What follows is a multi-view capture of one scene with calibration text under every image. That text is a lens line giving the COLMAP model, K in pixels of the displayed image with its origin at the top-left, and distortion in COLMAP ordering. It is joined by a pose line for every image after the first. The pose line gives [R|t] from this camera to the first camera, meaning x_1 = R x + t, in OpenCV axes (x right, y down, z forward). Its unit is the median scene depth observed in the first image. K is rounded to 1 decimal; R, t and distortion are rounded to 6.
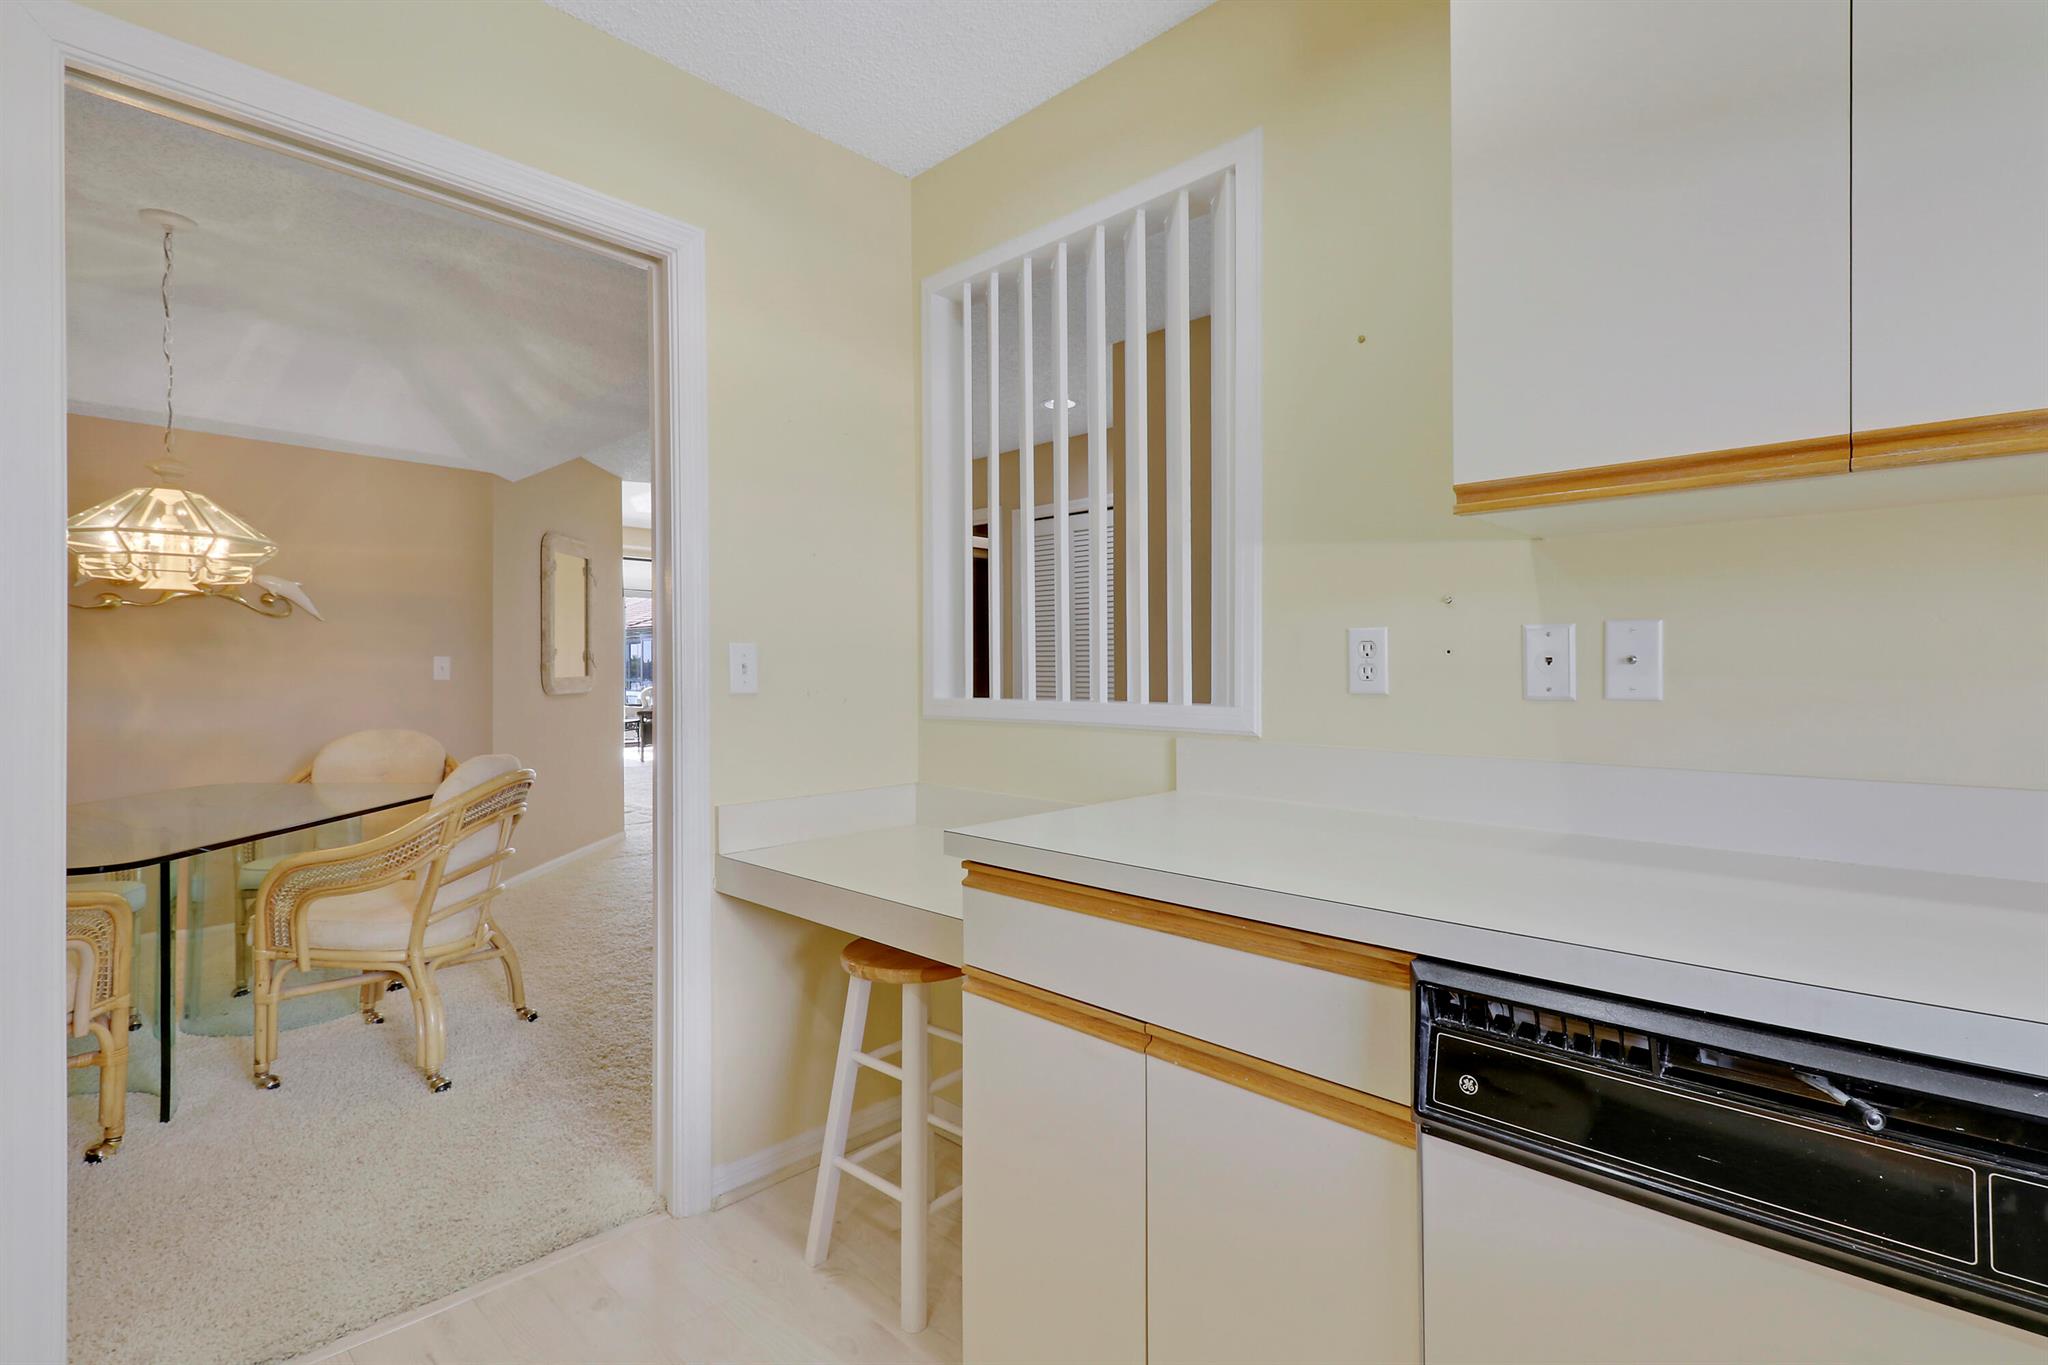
lens RADIAL K [[933.0, 0, 1022.8], [0, 933.0, 677.7], [0, 0, 1]] dist [0.002611, -0.007494]
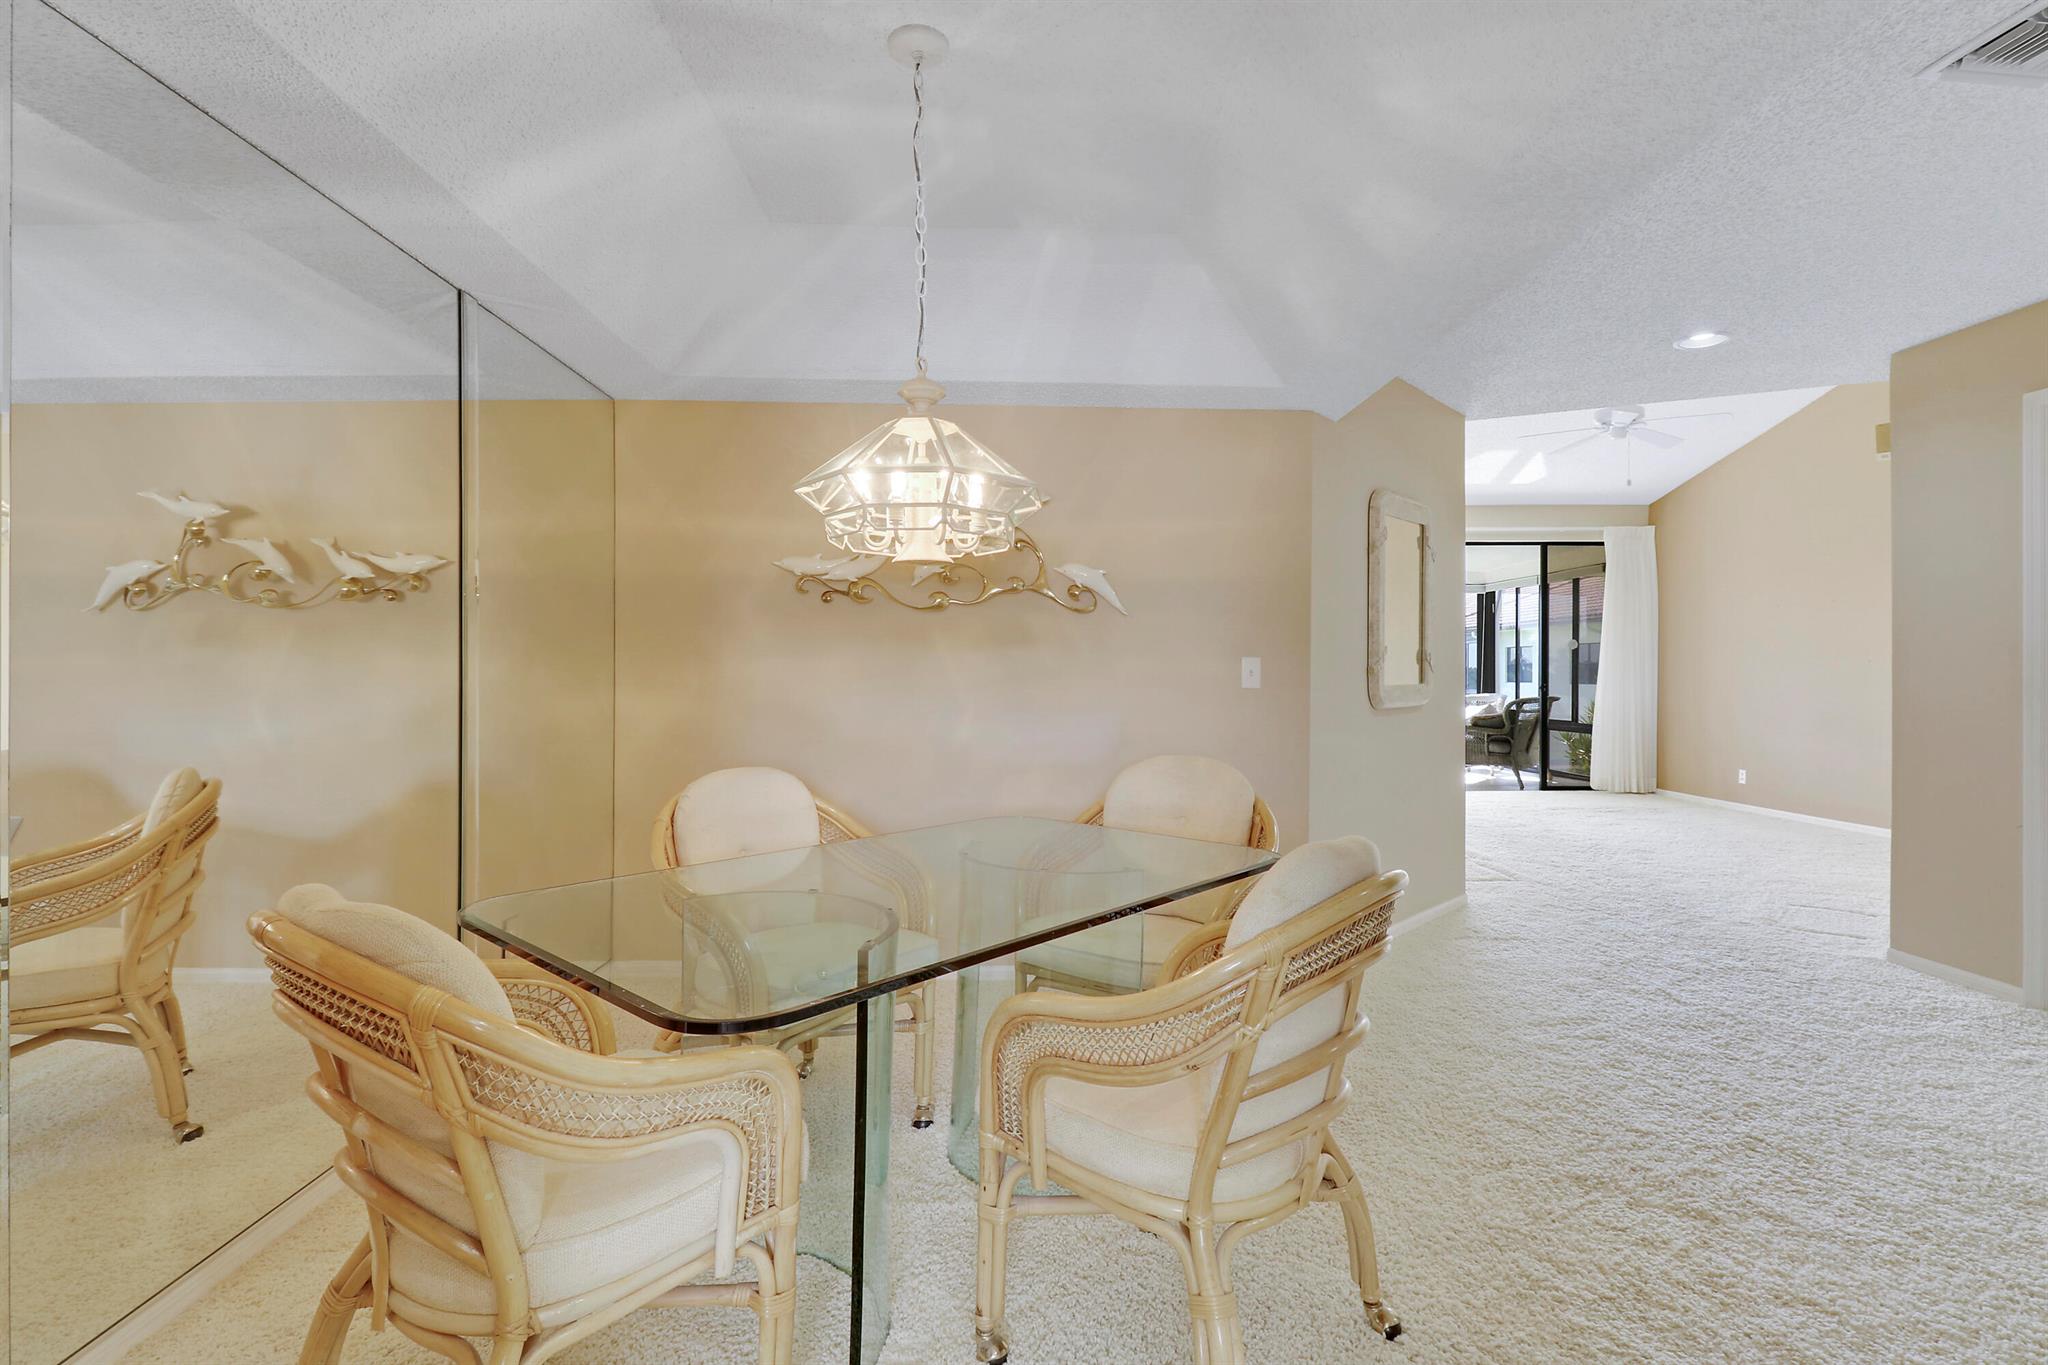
lens RADIAL K [[1005.6, 0, 1027.7], [0, 1005.6, 674.7], [0, 0, 1]] dist [0.005420, -0.013717]
pose [[0.713577, 0.000930, -0.700576, -0.289464], [-0.008379, 0.999939, -0.007207, -0.001302], [0.700527, 0.011013, 0.713541, 0.468059]]
